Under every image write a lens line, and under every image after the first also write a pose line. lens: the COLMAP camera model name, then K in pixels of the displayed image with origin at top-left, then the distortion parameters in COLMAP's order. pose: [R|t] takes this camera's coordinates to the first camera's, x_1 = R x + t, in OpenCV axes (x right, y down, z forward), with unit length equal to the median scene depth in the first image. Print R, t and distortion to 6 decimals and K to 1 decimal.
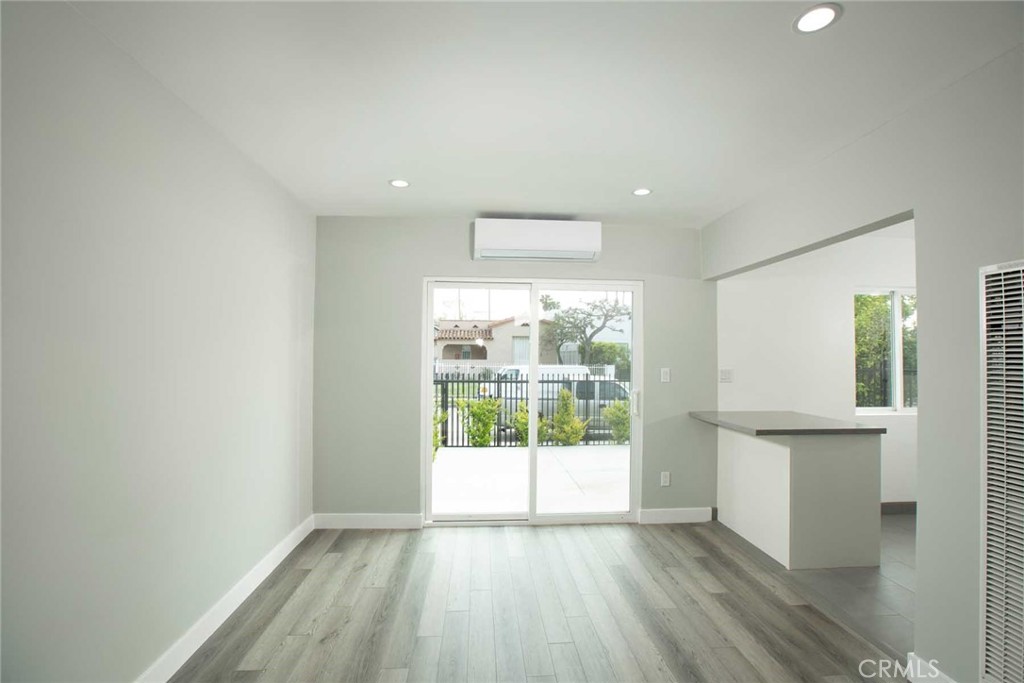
lens RADIAL K [[475.0, 0, 512.1], [0, 475.0, 350.2], [0, 0, 1]] dist [-0.016780, 0.007339]
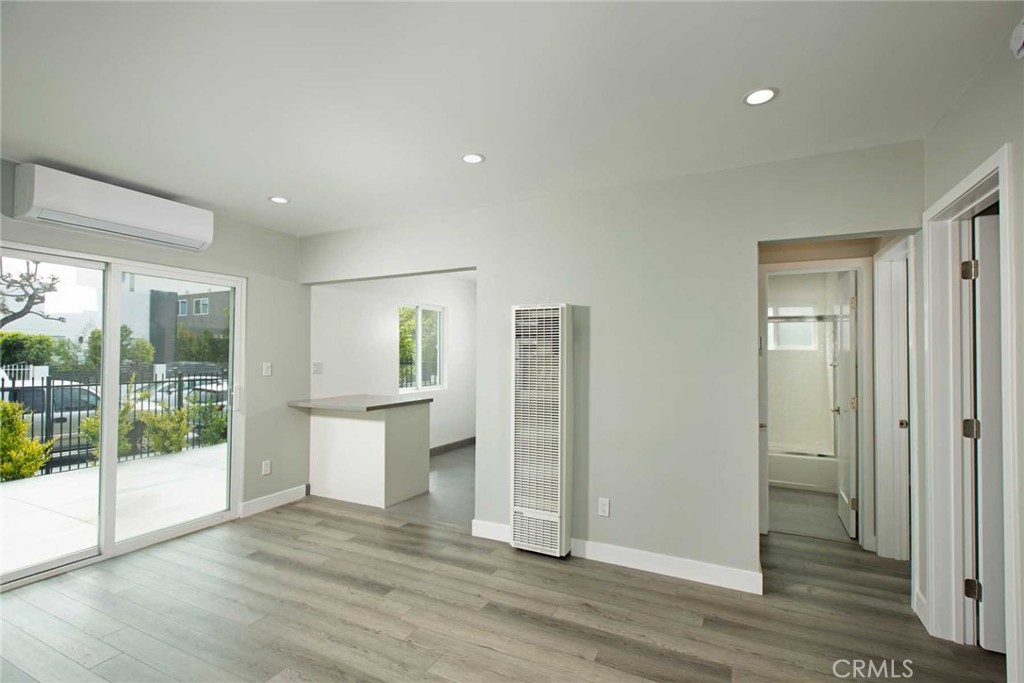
lens RADIAL K [[492.2, 0, 515.1], [0, 492.2, 349.3], [0, 0, 1]] dist [0.000506, 0.000731]
pose [[0.517720, 0.000363, 0.855550, -0.328842], [-0.005260, 0.999982, 0.002759, 0.001484], [-0.855534, -0.005929, 0.517713, -0.040118]]
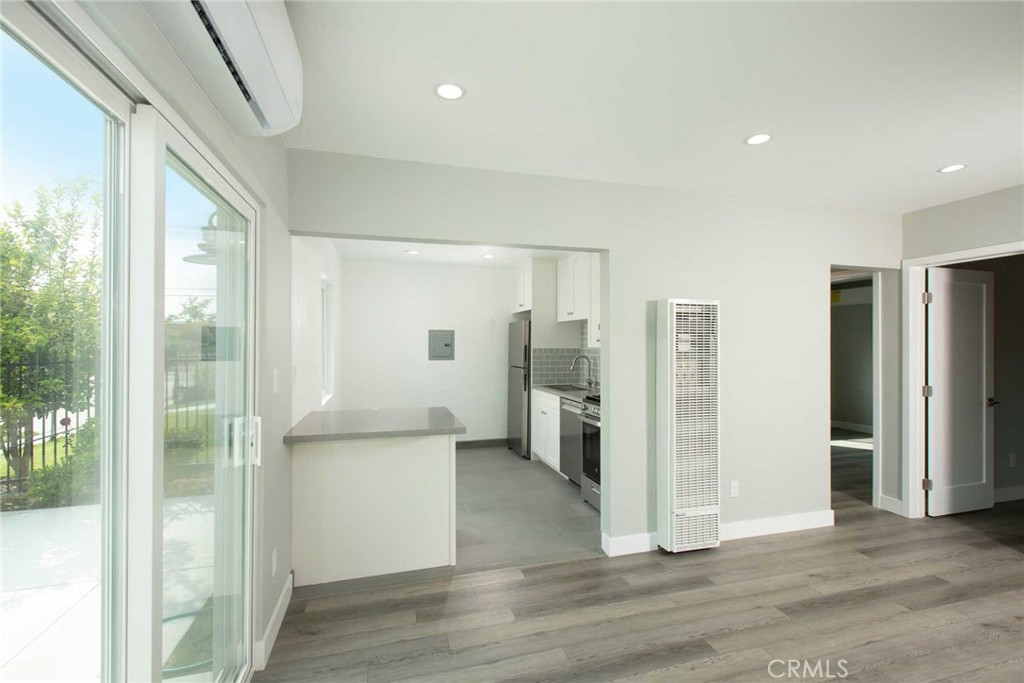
lens RADIAL K [[475.0, 0, 508.1], [0, 475.0, 339.7], [0, 0, 1]] dist [-0.016780, 0.007339]
pose [[-0.221018, -0.000838, 0.975269, -0.300440], [-0.012115, 0.999925, -0.001886, -0.000164], [-0.975194, -0.012232, -0.221012, 0.856837]]
